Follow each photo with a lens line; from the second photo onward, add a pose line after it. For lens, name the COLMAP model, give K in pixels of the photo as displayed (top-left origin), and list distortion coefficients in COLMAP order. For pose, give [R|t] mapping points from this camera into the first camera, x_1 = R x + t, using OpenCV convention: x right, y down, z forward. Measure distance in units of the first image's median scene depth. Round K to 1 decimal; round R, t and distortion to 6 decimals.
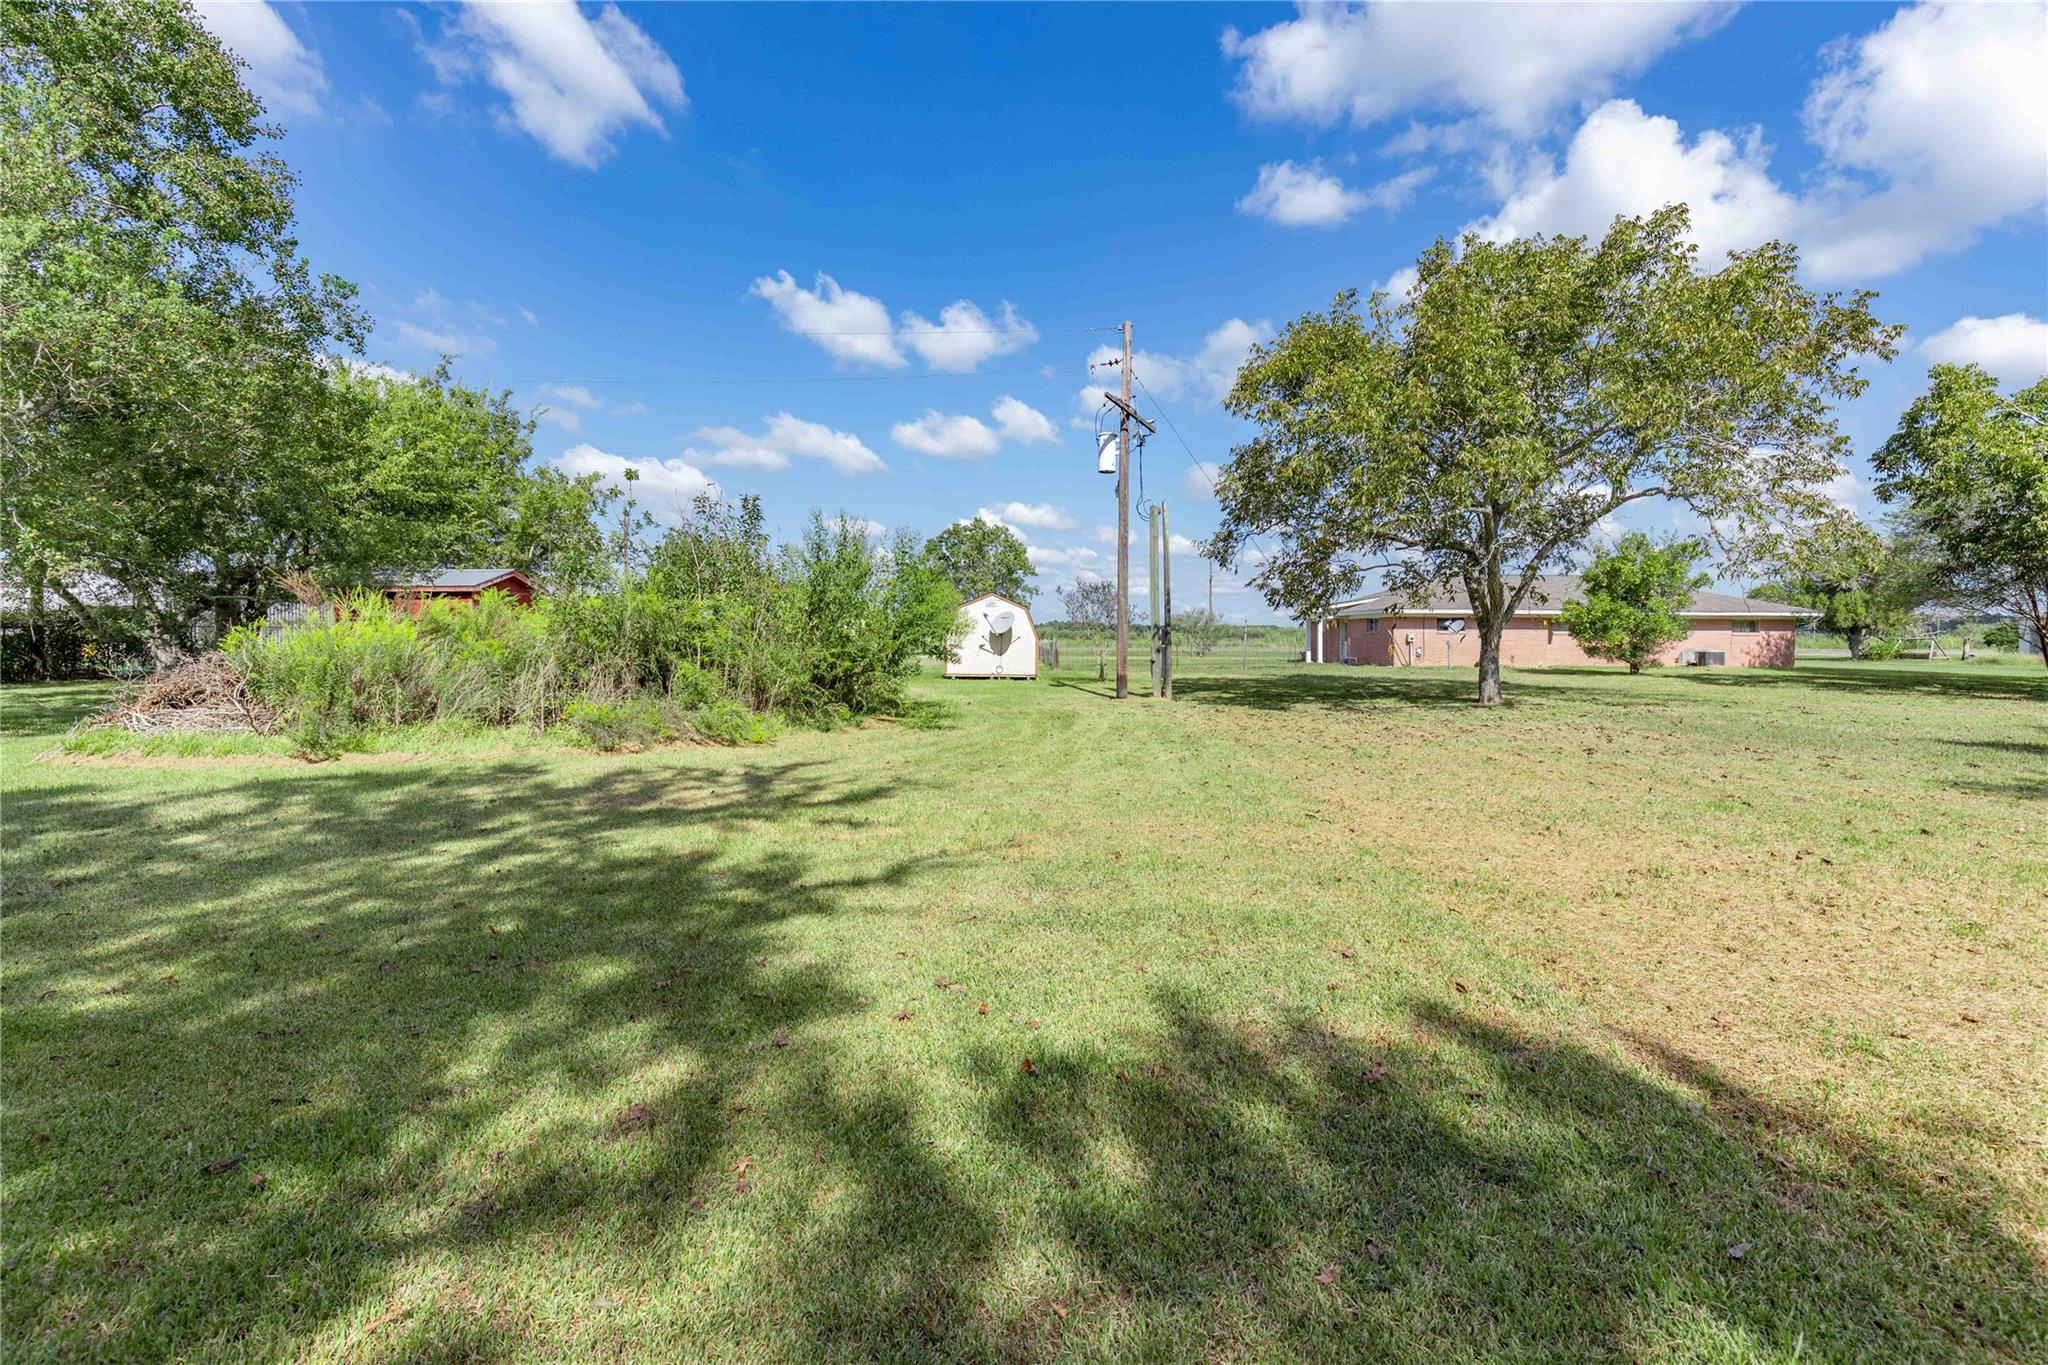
lens RADIAL K [[796.7, 0, 1023.8], [0, 796.7, 591.9], [0, 0, 1]] dist [0.001281, 0.000017]
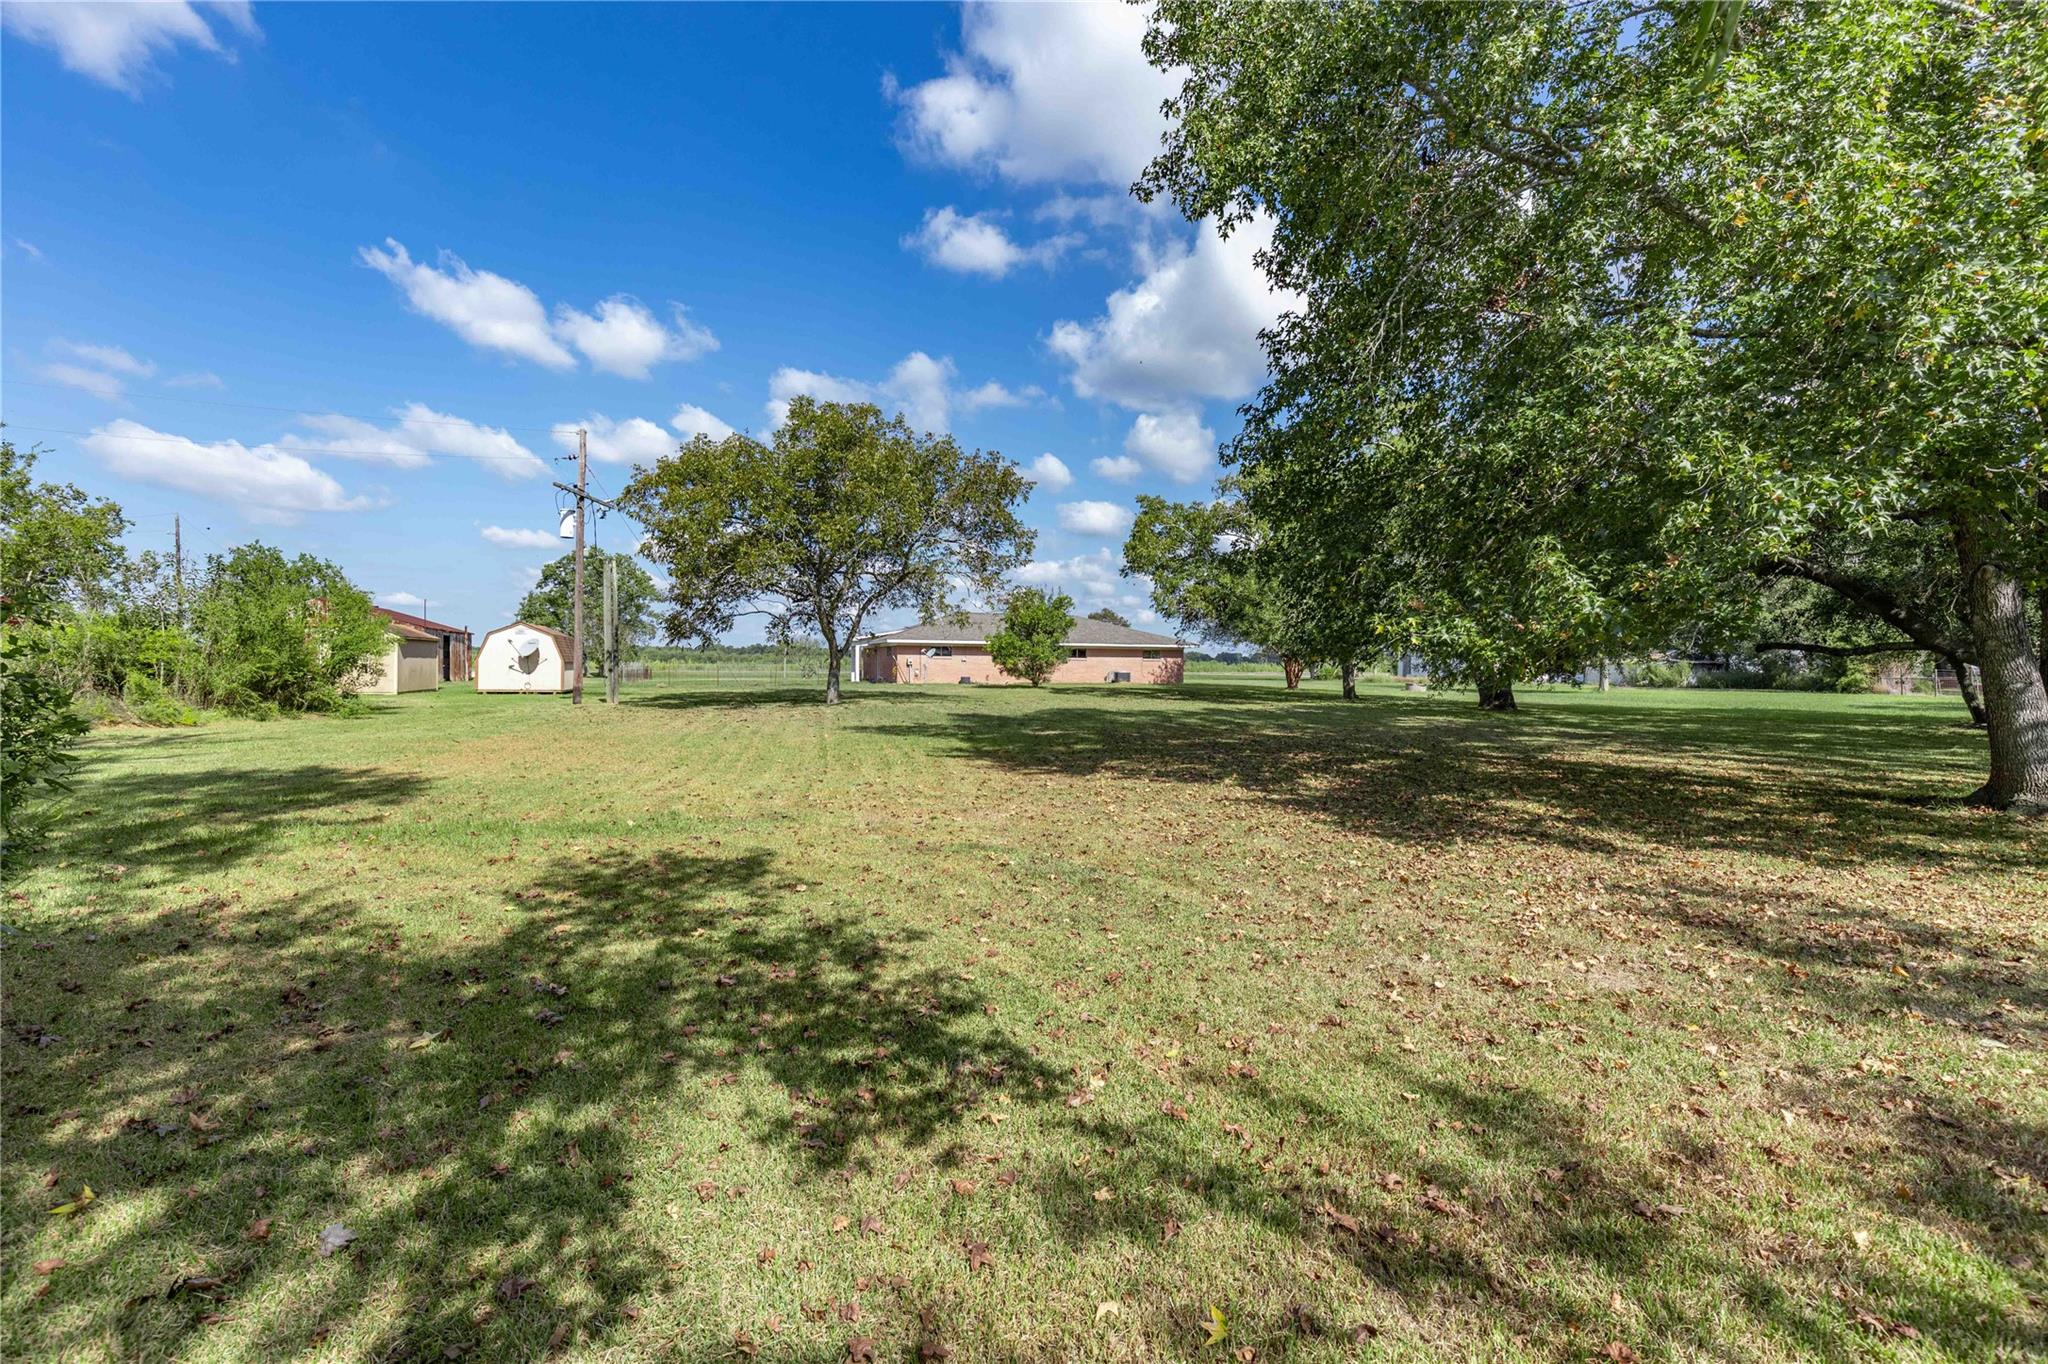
lens RADIAL K [[855.7, 0, 1024.0], [0, 855.7, 682.0], [0, 0, 1]] dist [0.000346, -0.000140]
pose [[0.960349, -0.002568, 0.278788, 0.105485], [-0.020172, 0.996697, 0.078670, -0.008690], [-0.278069, -0.081174, 0.957125, -0.148595]]
